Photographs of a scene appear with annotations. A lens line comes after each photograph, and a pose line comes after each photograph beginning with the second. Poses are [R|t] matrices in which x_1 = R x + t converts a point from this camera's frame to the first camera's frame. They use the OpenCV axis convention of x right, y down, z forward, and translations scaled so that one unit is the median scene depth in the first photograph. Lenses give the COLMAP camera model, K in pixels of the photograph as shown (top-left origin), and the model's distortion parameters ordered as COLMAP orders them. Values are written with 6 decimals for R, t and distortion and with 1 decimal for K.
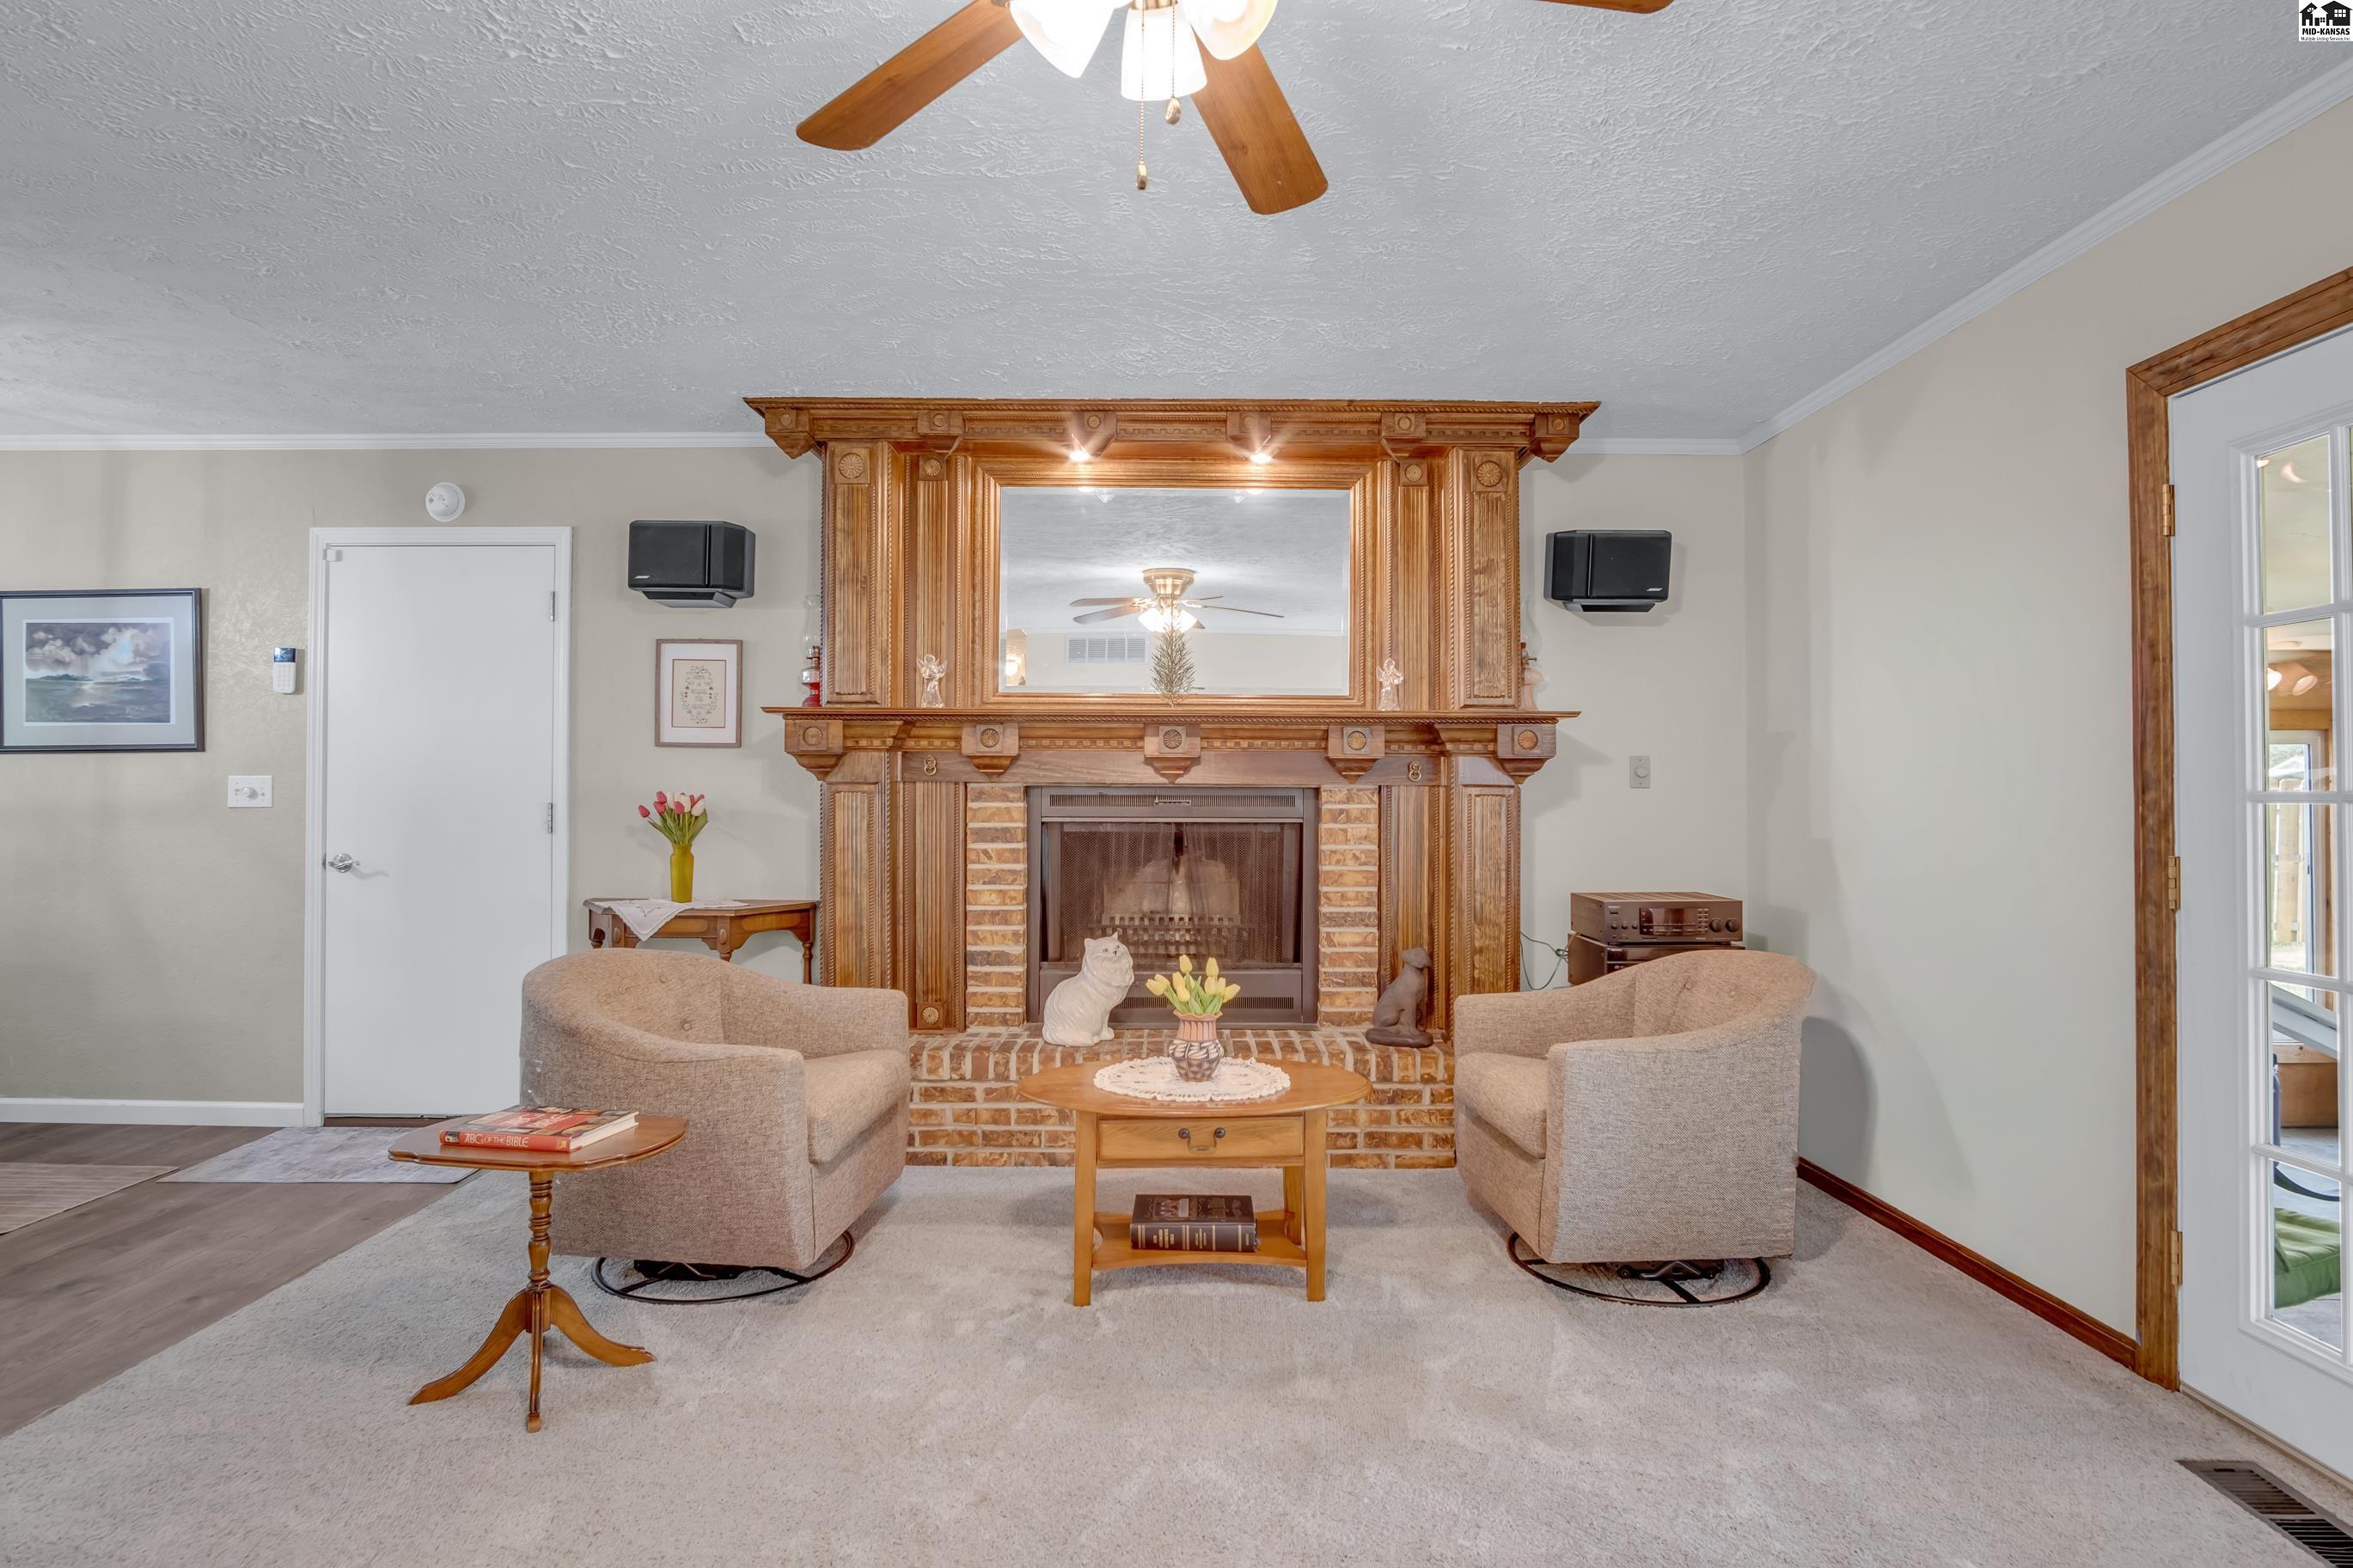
lens RADIAL K [[1267.6, 0, 1178.2], [0, 1267.6, 774.5], [0, 0, 1]] dist [-0.029766, 0.008560]
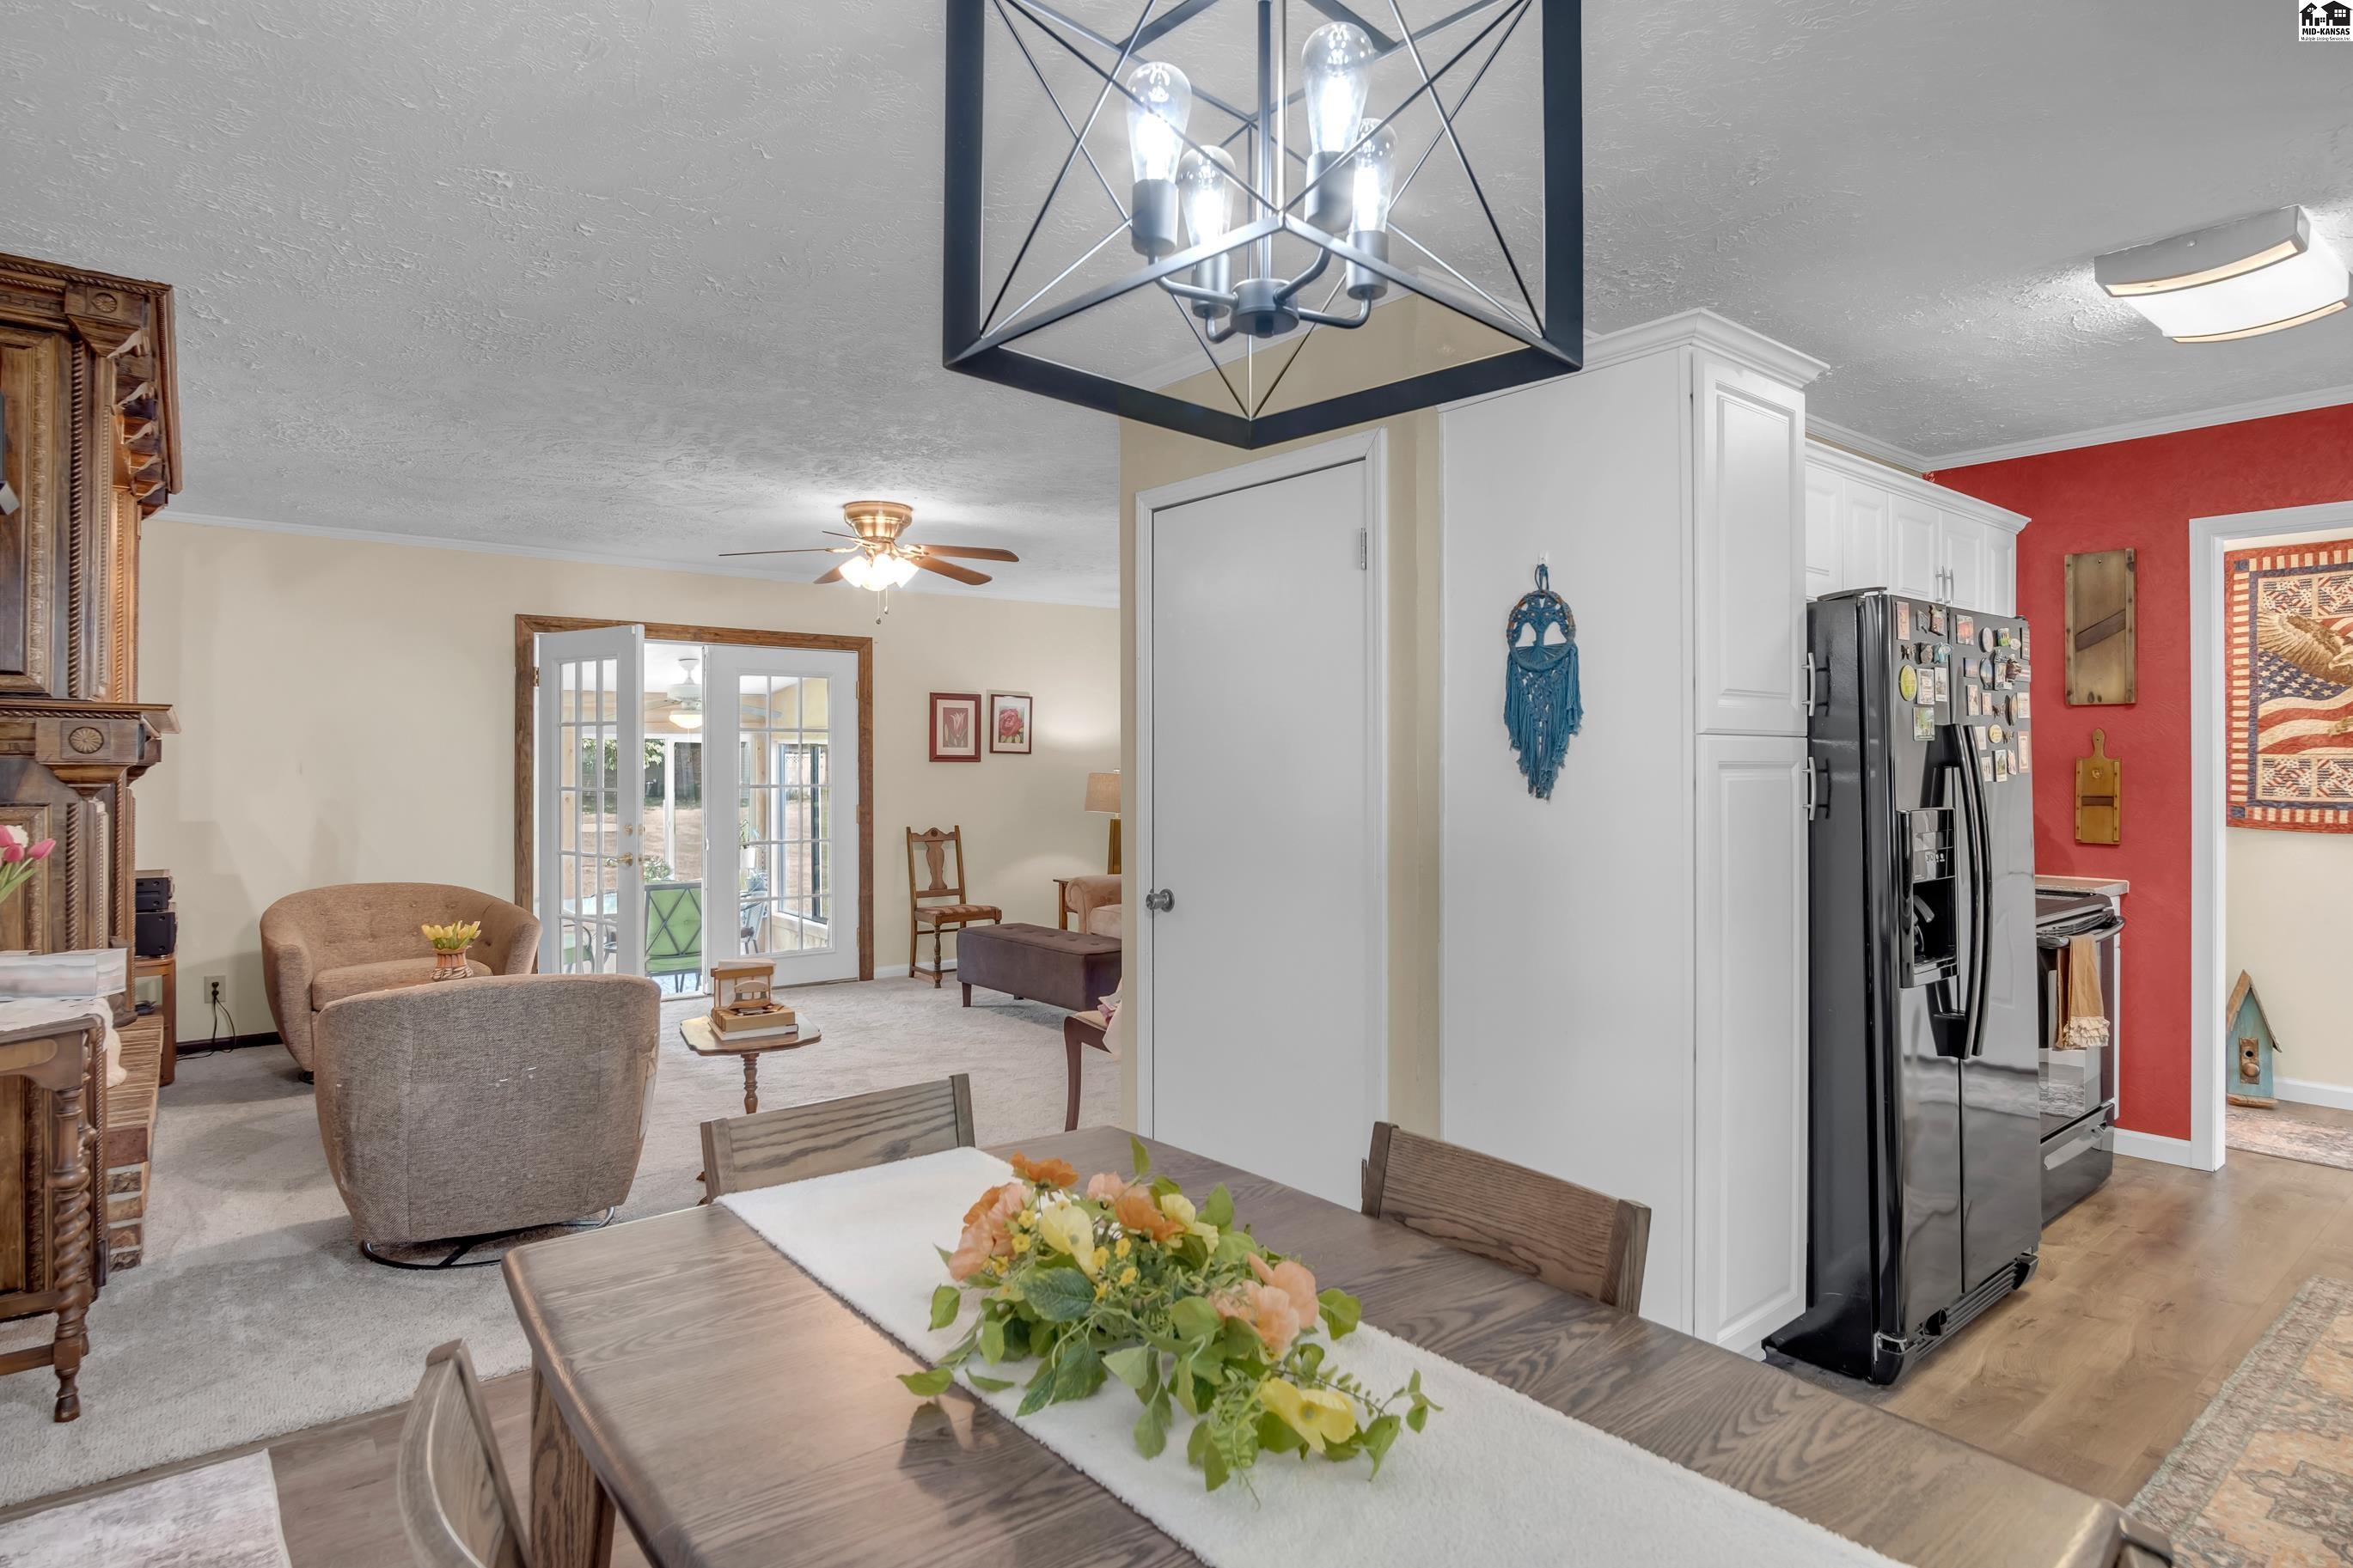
lens RADIAL K [[1267.6, 0, 1189.4], [0, 1267.6, 751.9], [0, 0, 1]] dist [-0.029766, 0.008560]
pose [[-0.630855, 0.002702, 0.775896, -1.275688], [-0.014338, 0.999783, -0.015140, -0.022702], [-0.775768, -0.020676, -0.630679, 0.973001]]
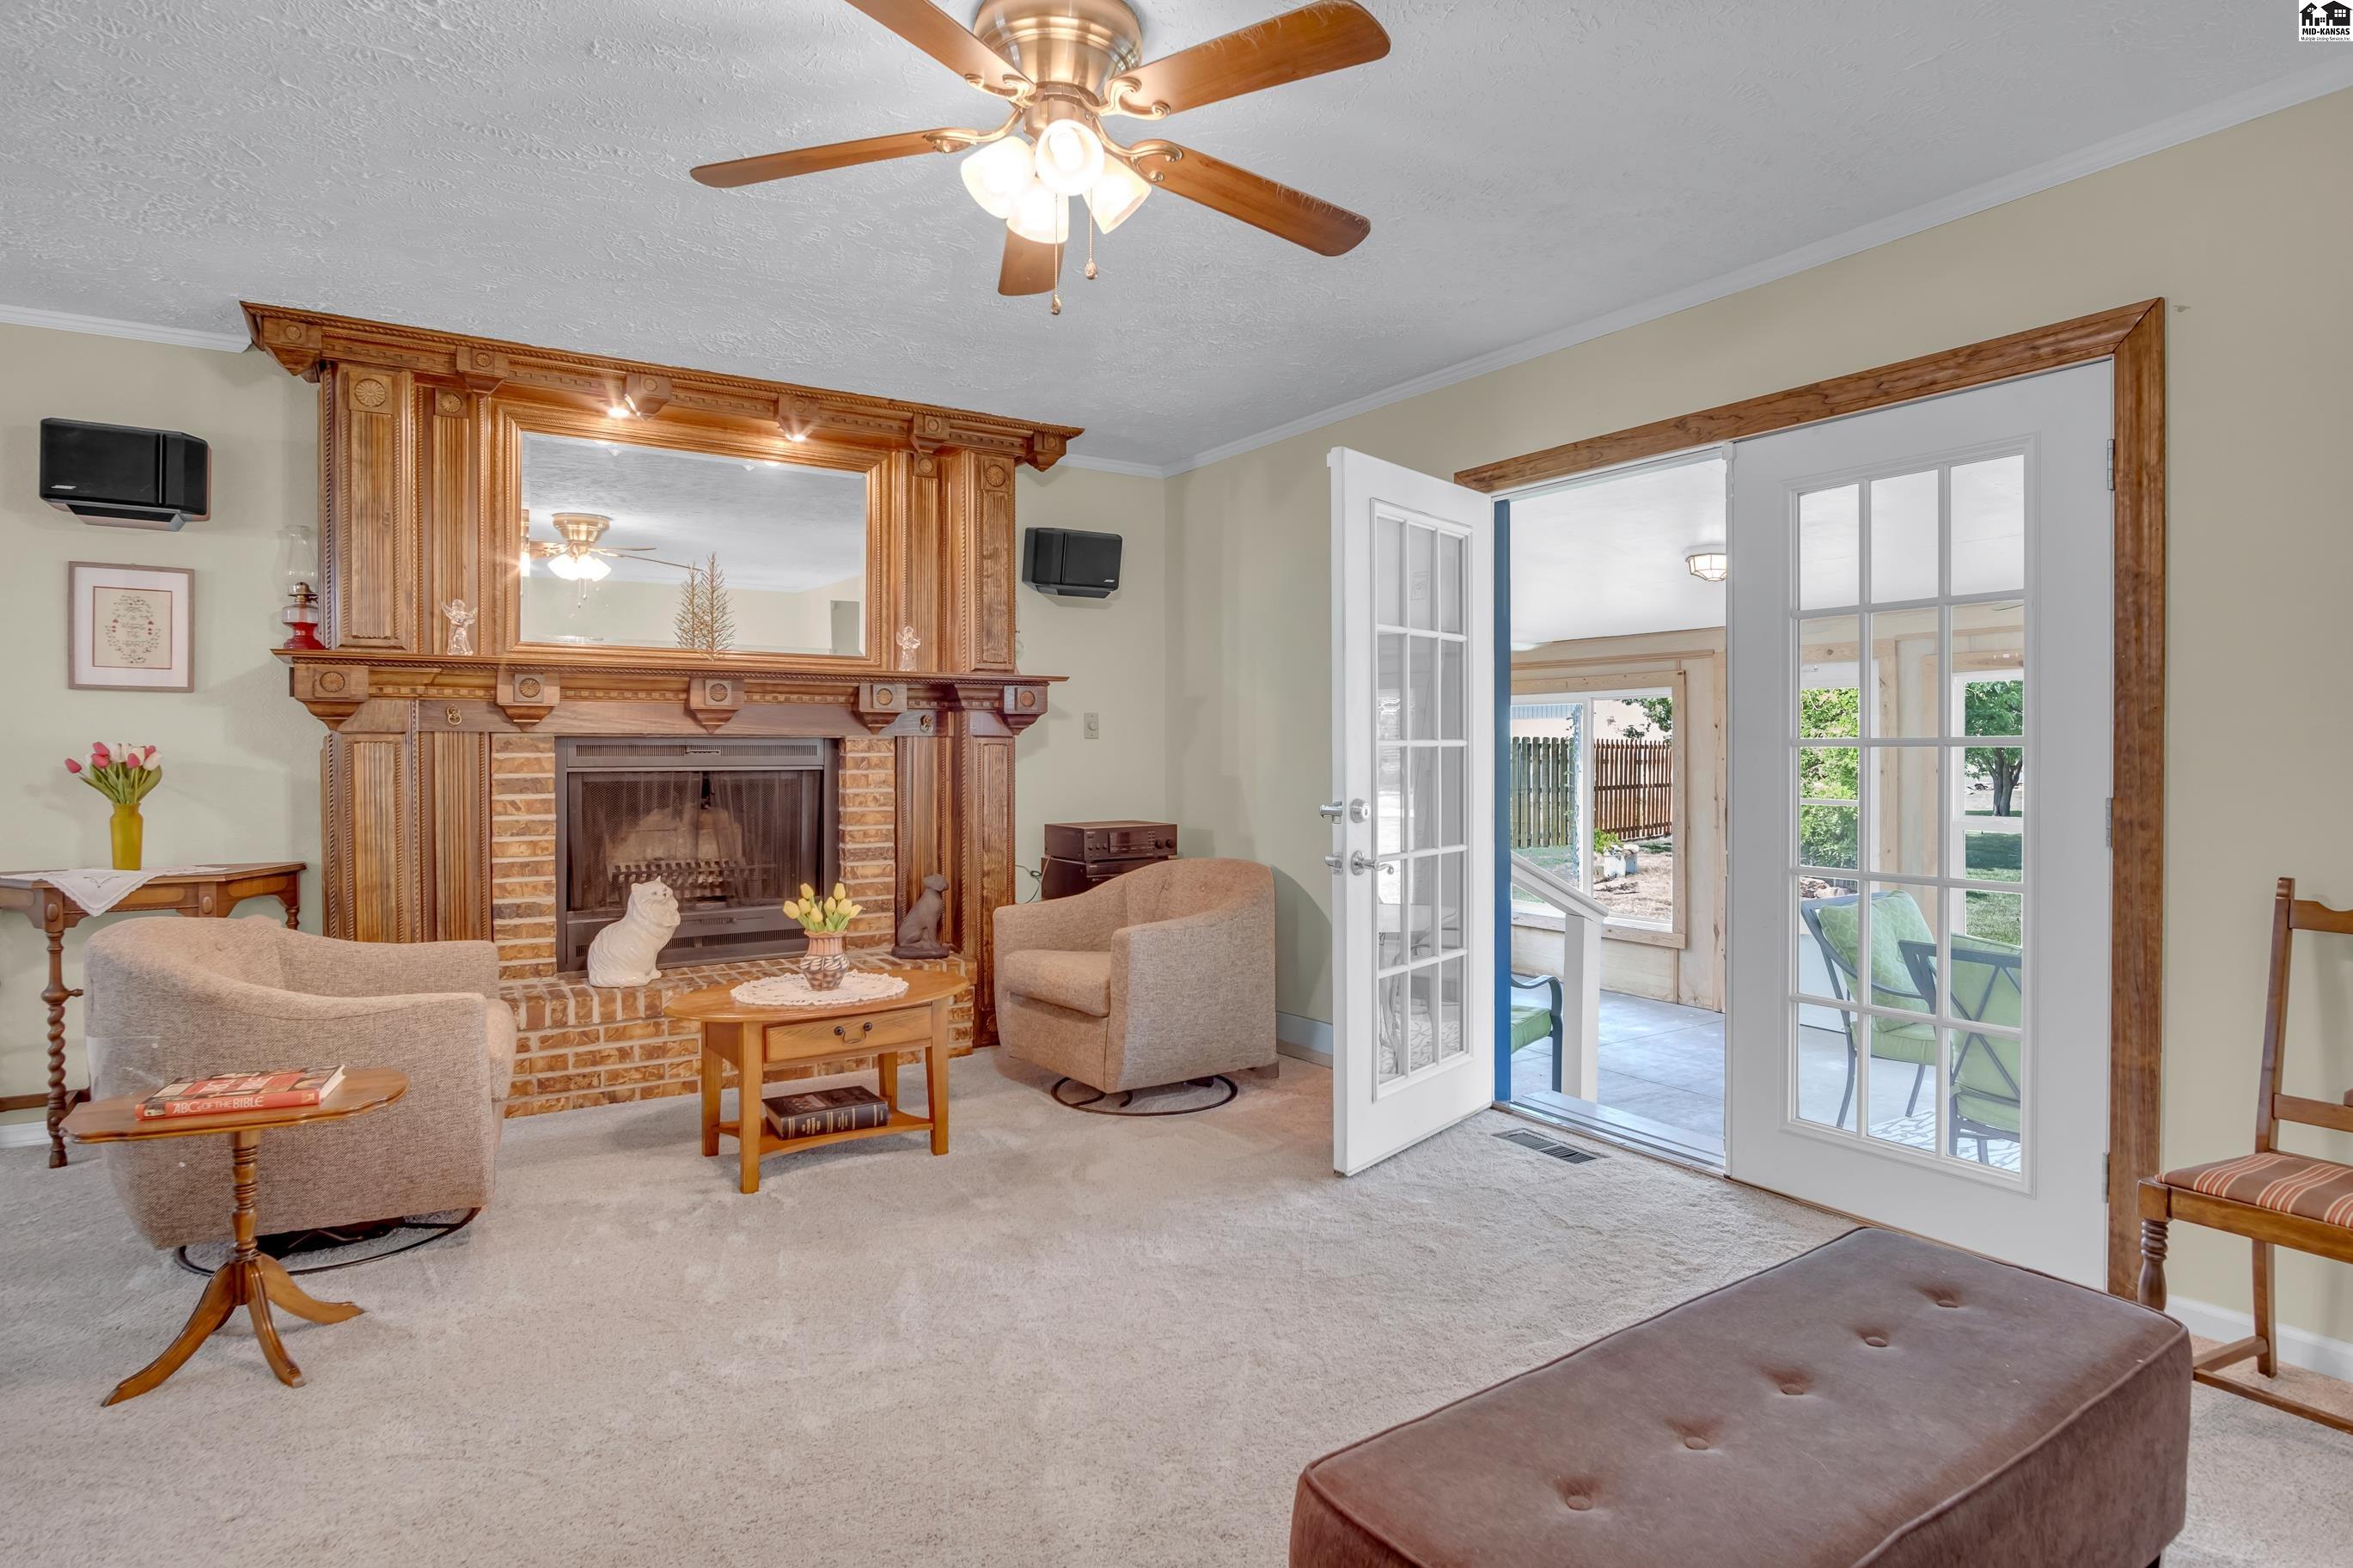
lens RADIAL K [[1267.6, 0, 1180.2], [0, 1267.6, 764.6], [0, 0, 1]] dist [-0.029766, 0.008560]
pose [[0.840565, -0.010585, 0.541607, -0.259074], [-0.004708, 0.999629, 0.026842, 0.002599], [-0.541690, -0.025112, 0.840203, -0.108527]]
